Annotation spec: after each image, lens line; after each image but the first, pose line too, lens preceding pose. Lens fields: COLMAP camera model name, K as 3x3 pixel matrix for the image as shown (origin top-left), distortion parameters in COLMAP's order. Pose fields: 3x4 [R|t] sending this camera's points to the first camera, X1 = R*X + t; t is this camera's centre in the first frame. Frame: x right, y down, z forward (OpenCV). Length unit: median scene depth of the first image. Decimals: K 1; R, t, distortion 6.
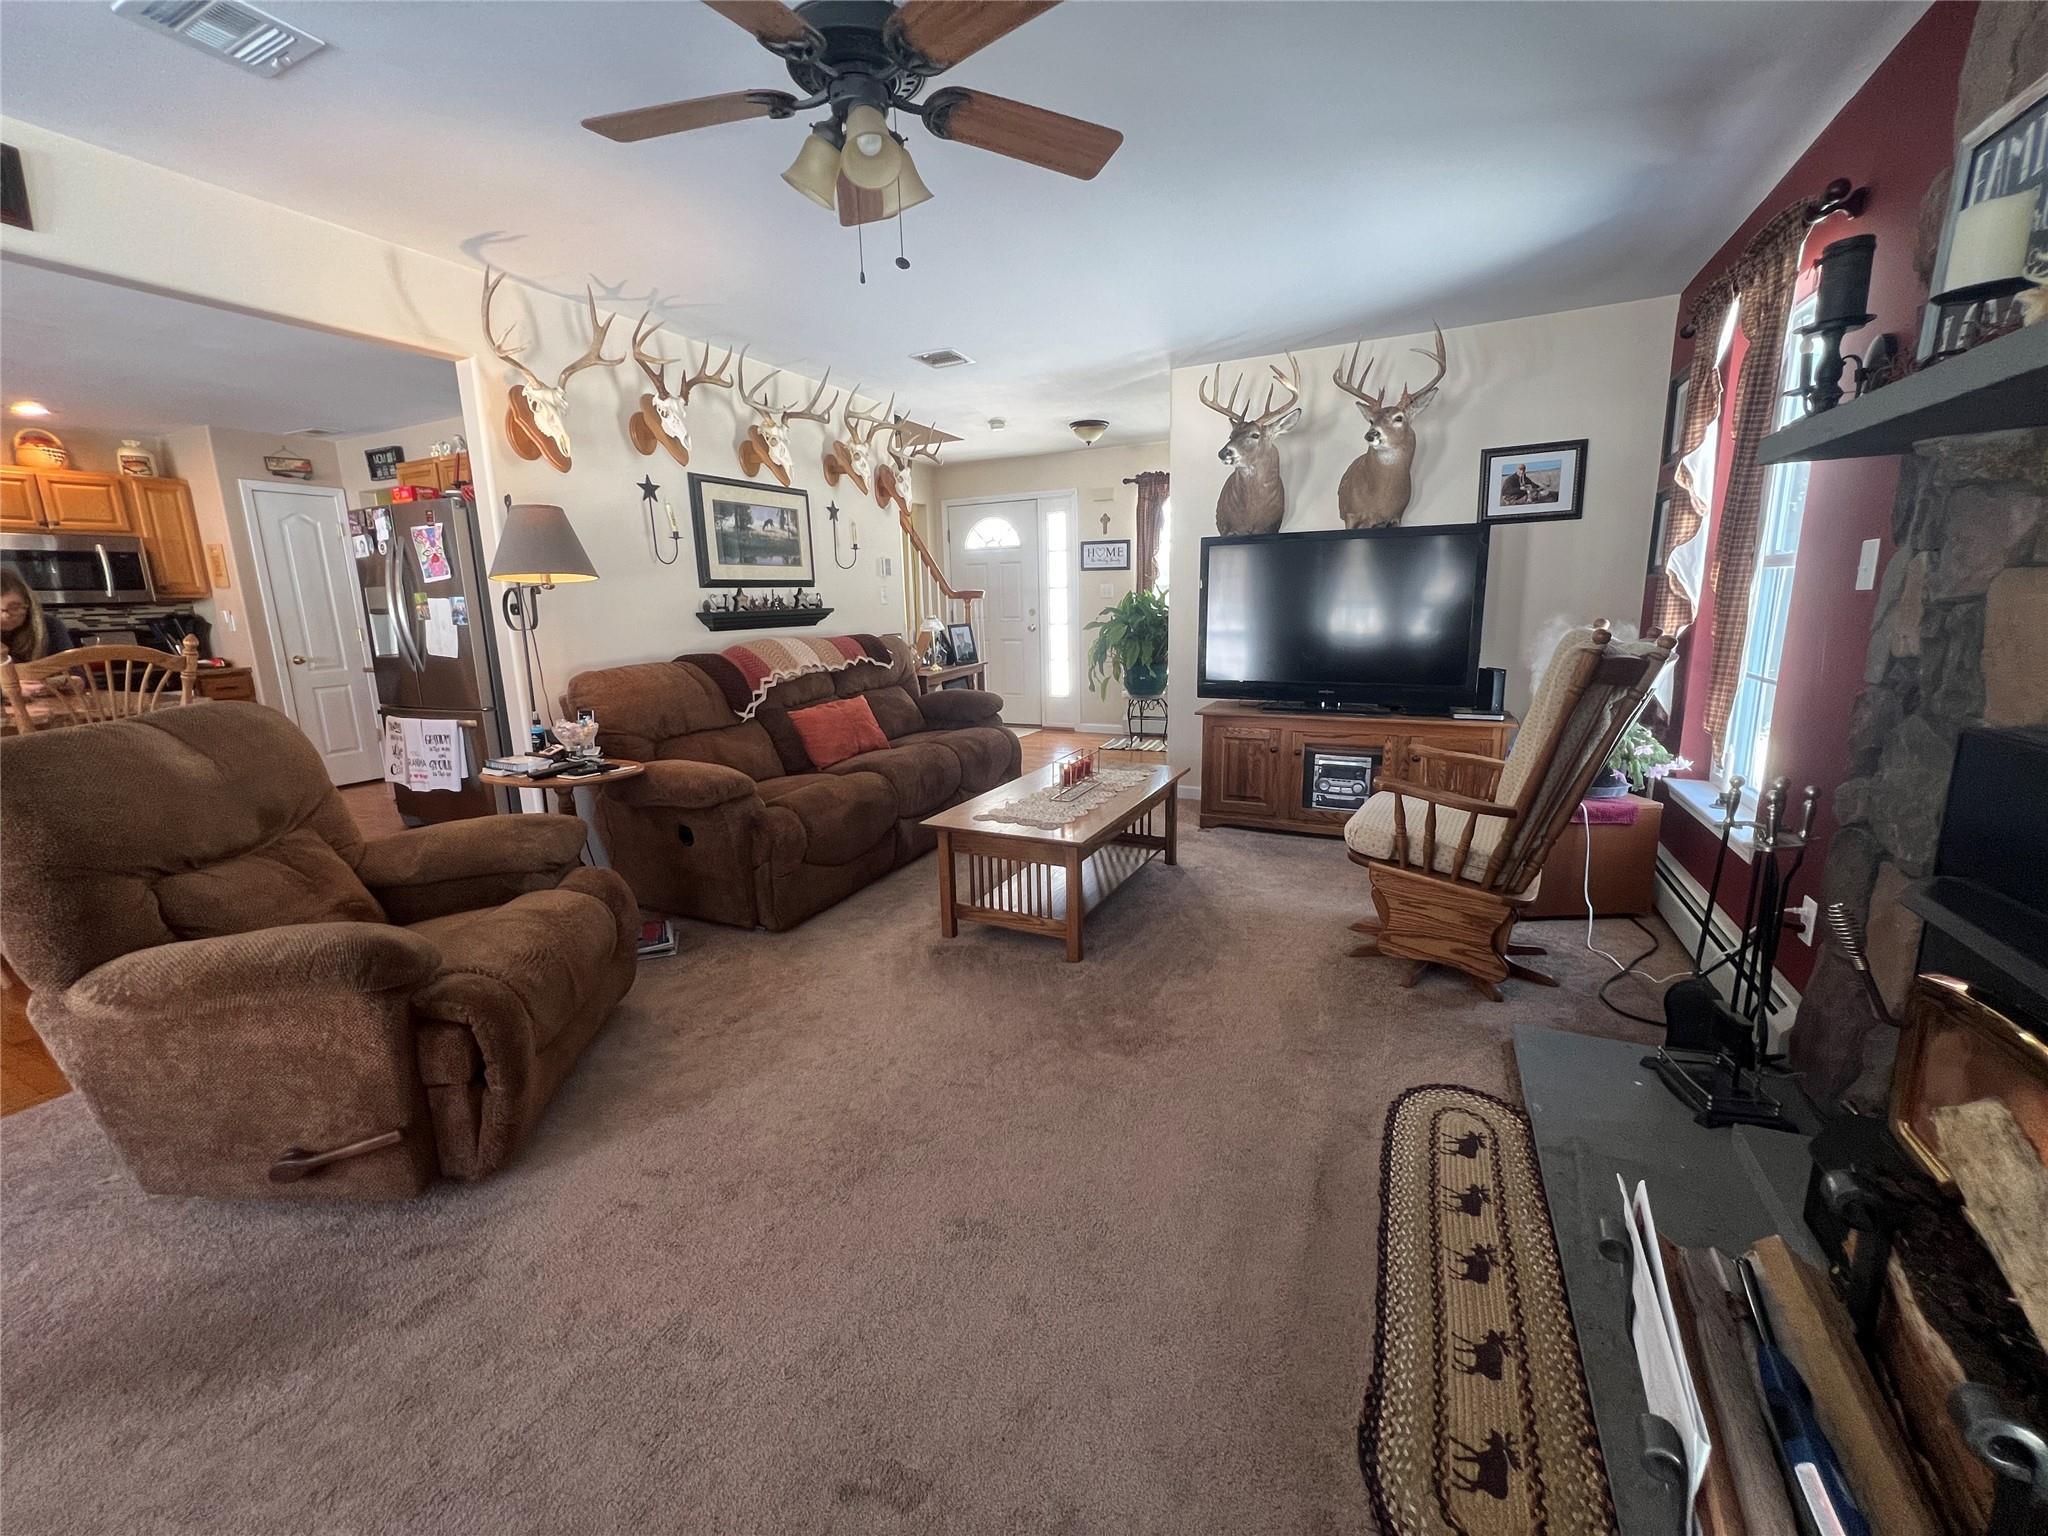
lens RADIAL K [[815.8, 0, 1021.8], [0, 815.8, 764.5], [0, 0, 1]] dist [-0.003287, 0.000249]
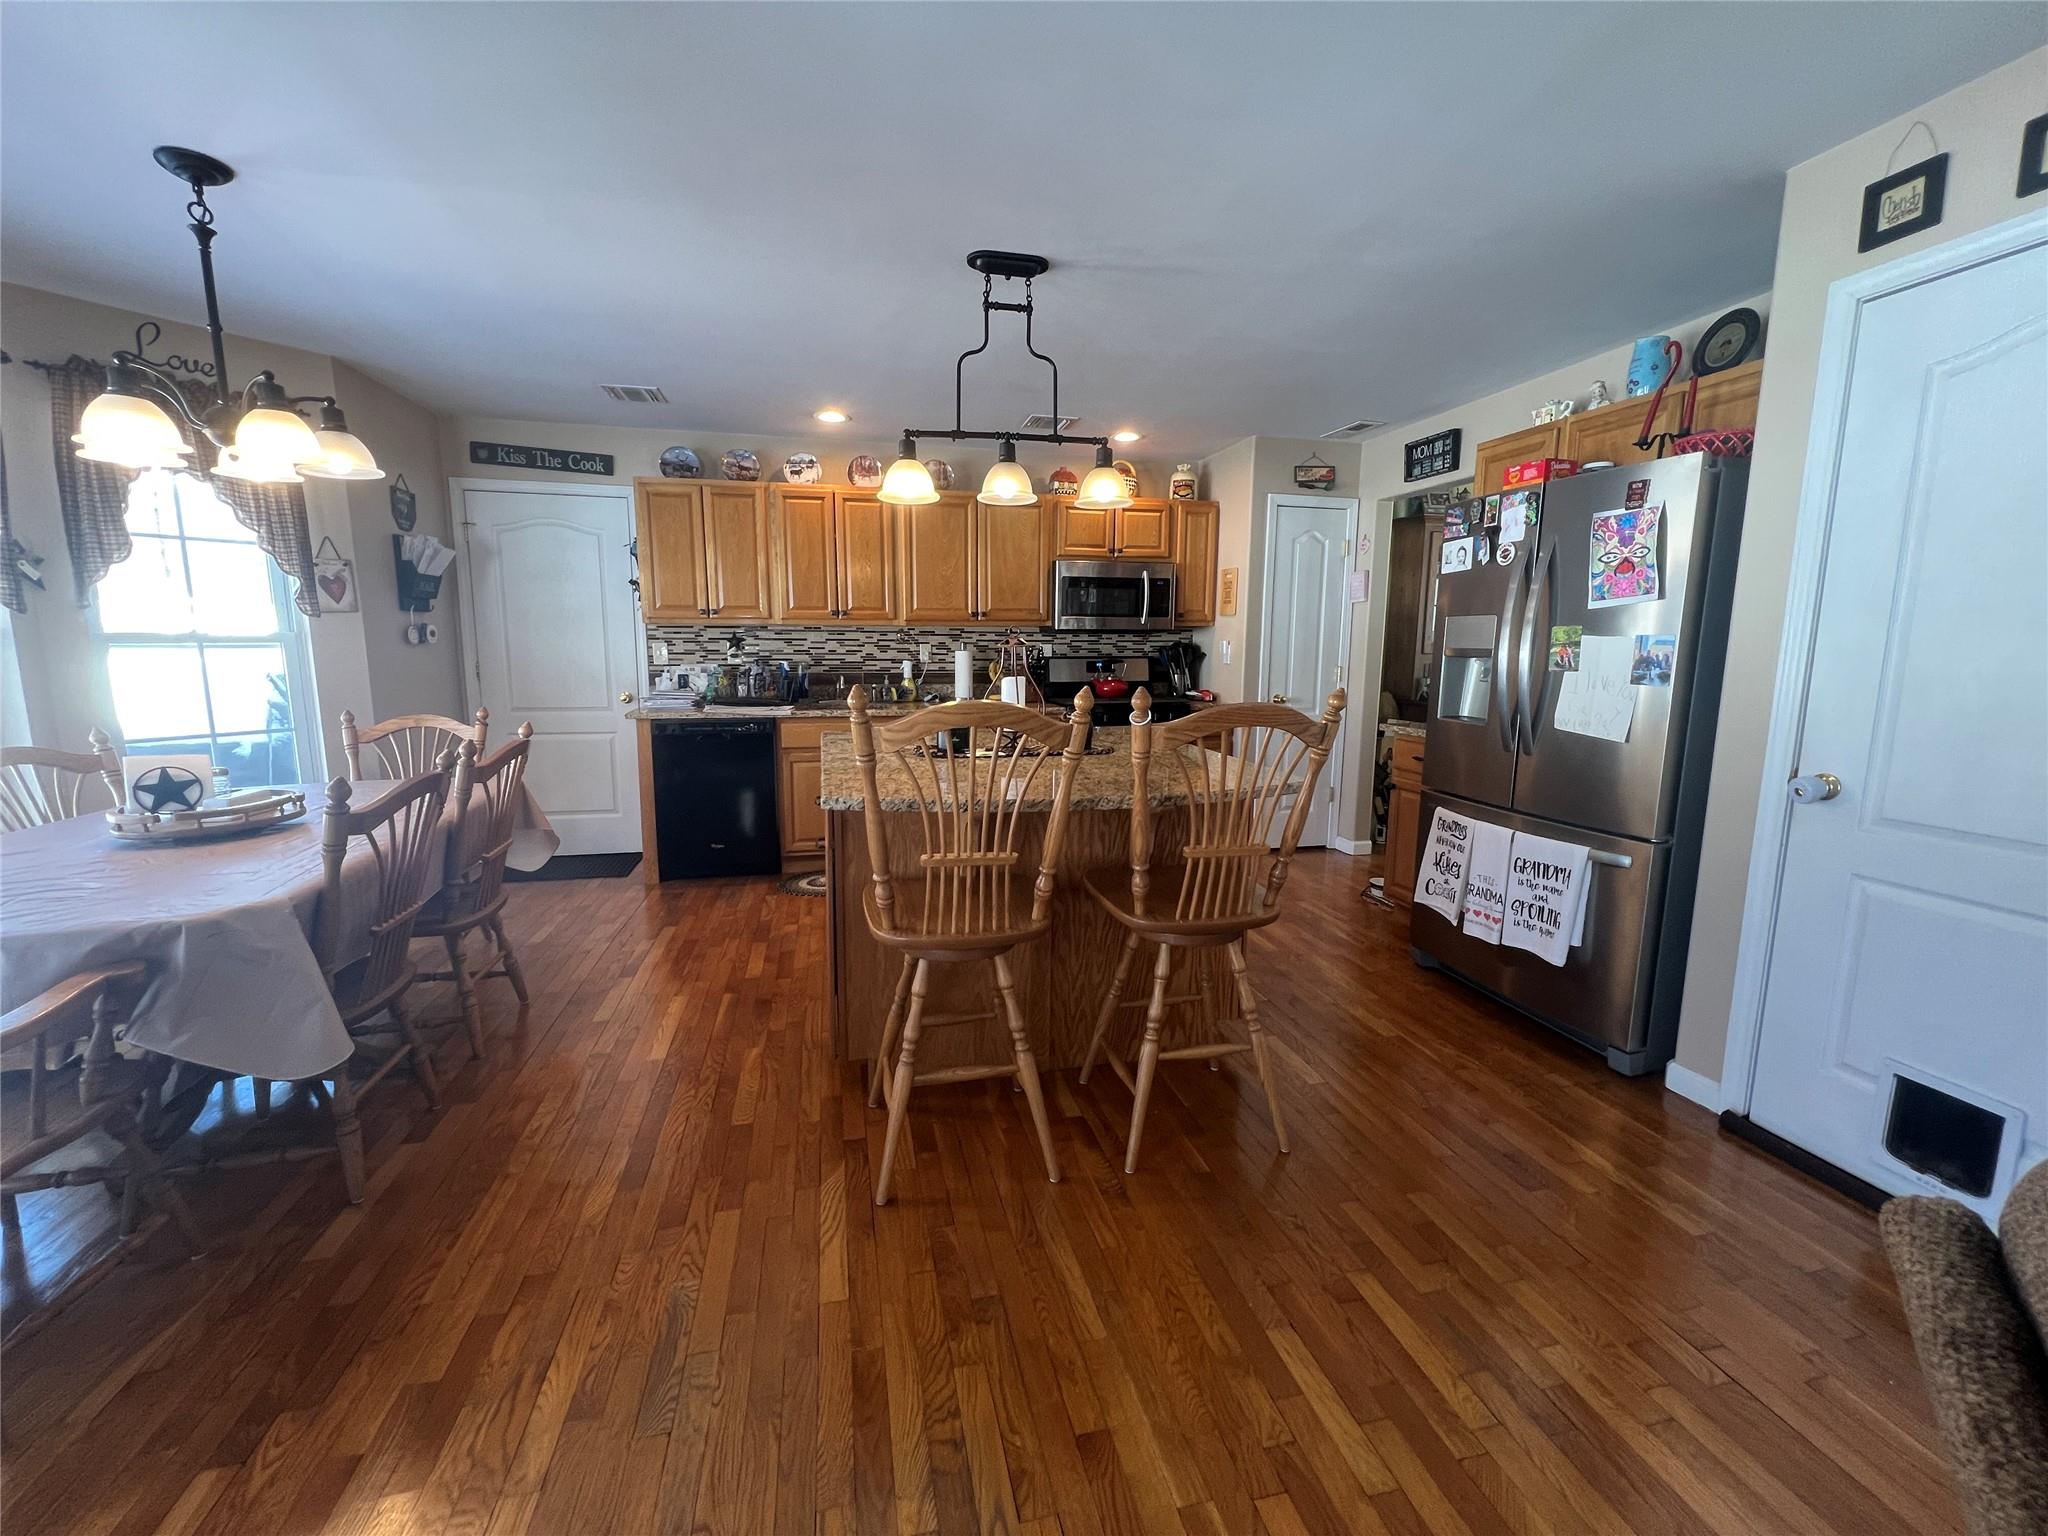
lens RADIAL K [[815.8, 0, 1021.9], [0, 815.8, 761.5], [0, 0, 1]] dist [-0.003287, 0.000249]
pose [[0.628895, 0.143843, -0.764068, -0.416290], [-0.177443, 0.983355, 0.039074, -0.052769], [0.756971, 0.111005, 0.643951, 0.261738]]
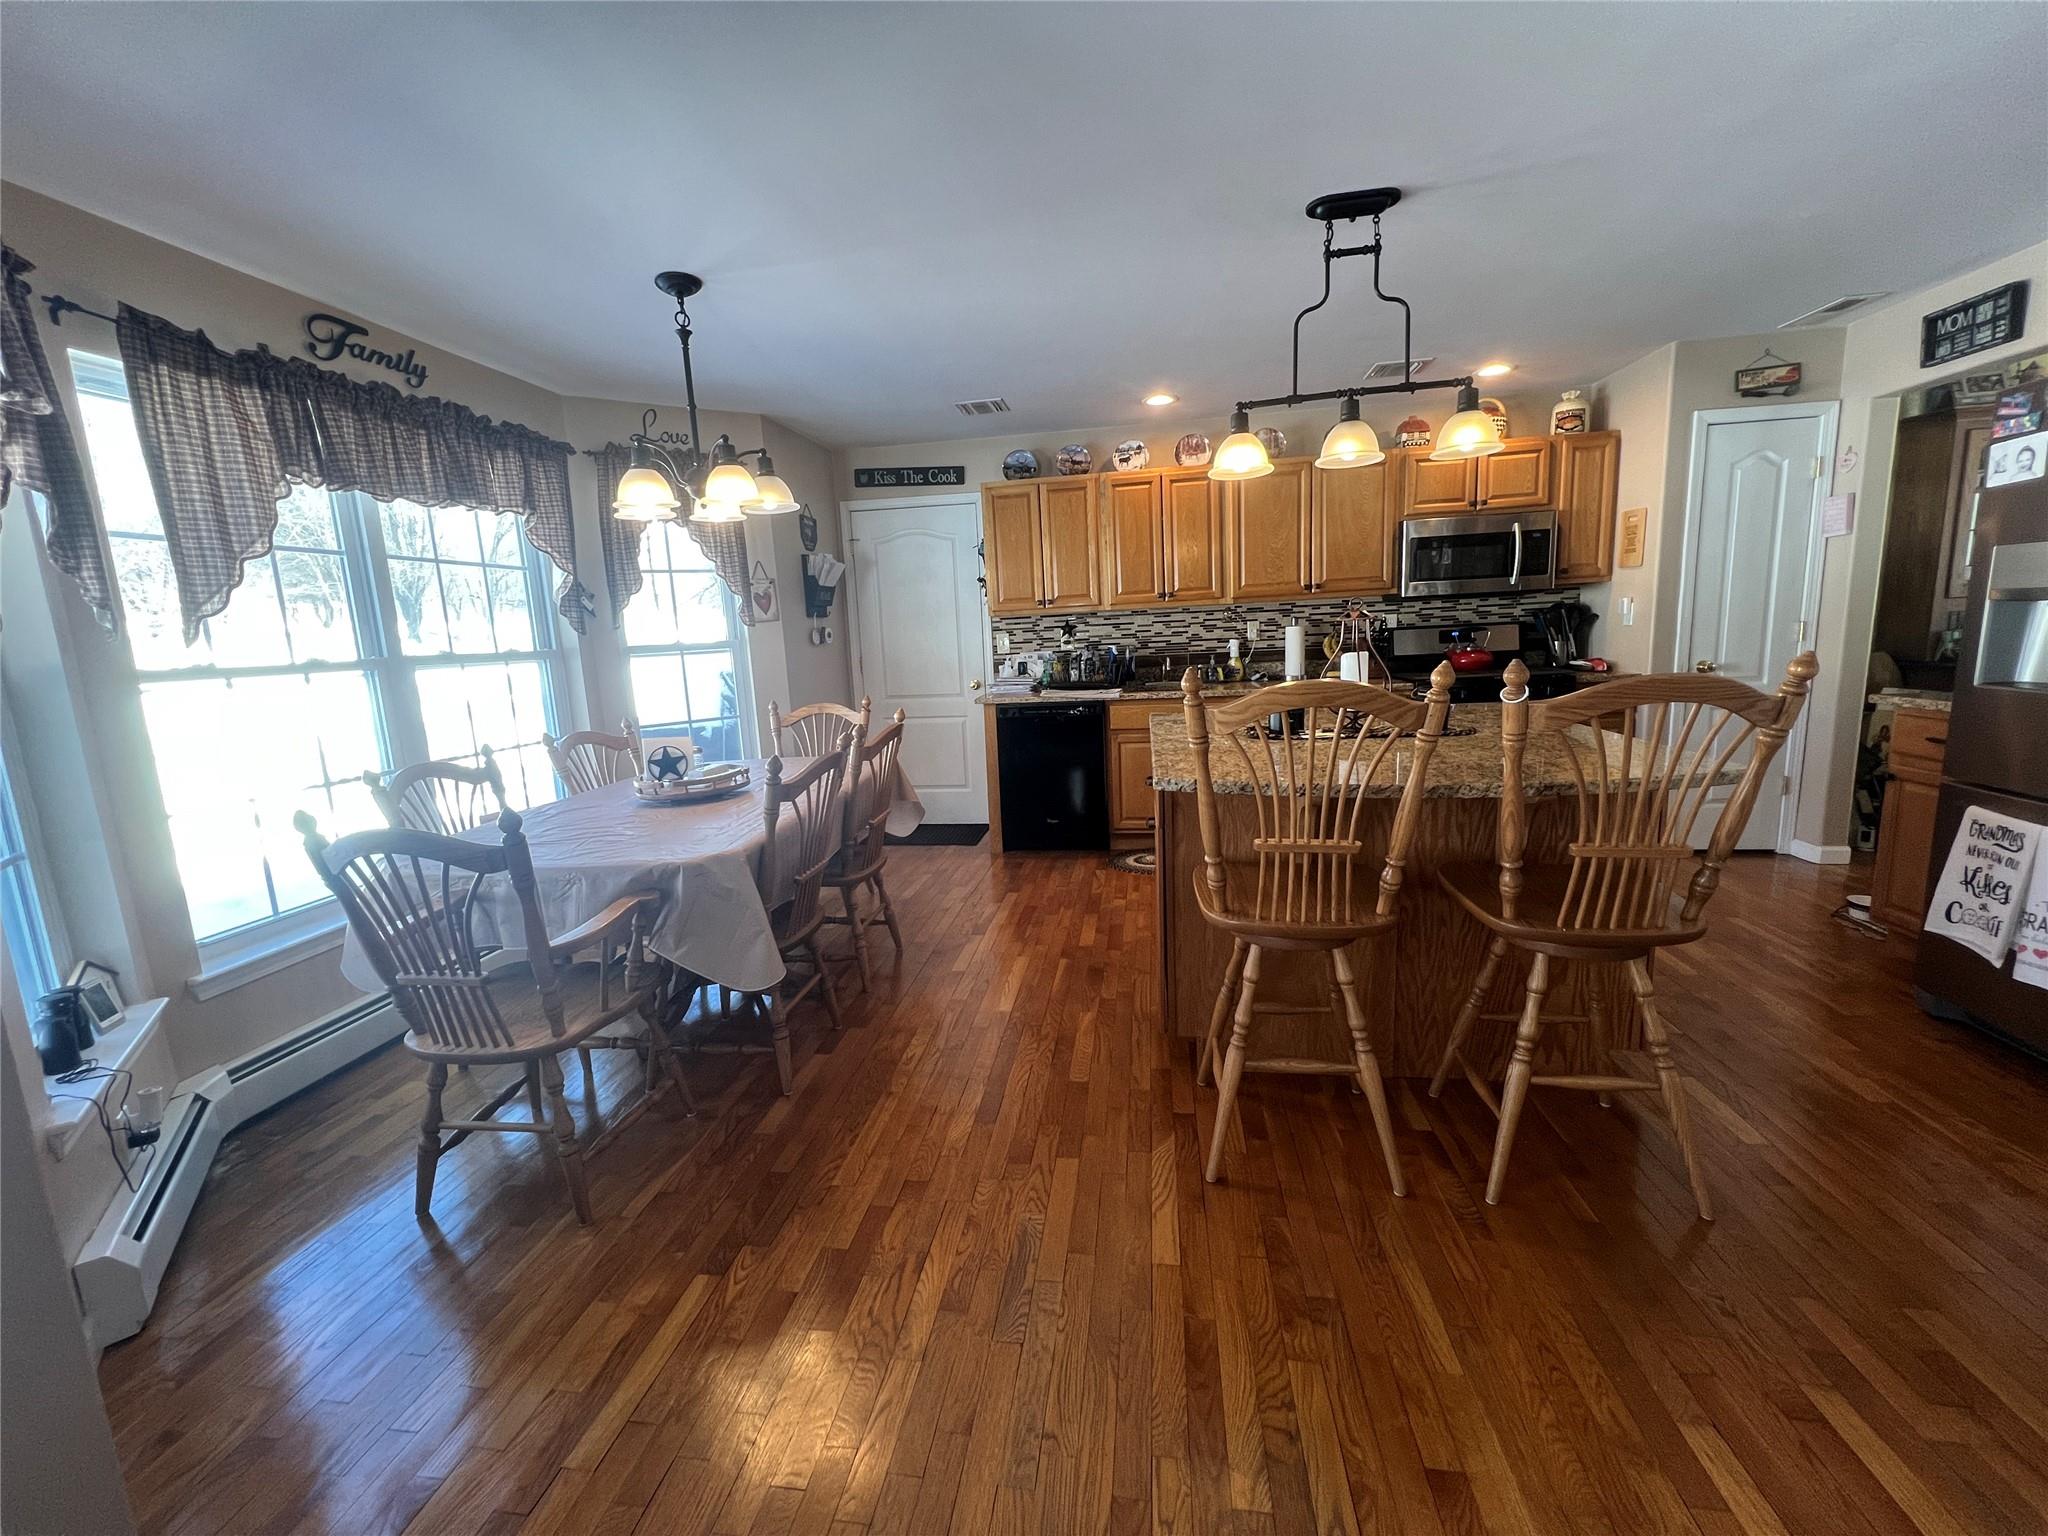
lens RADIAL K [[815.8, 0, 1020.8], [0, 815.8, 760.9], [0, 0, 1]] dist [-0.003287, 0.000249]
pose [[0.291388, 0.166918, -0.941930, -0.415295], [-0.150538, 0.980391, 0.127164, -0.053147], [0.944686, 0.104742, 0.310802, 0.254897]]
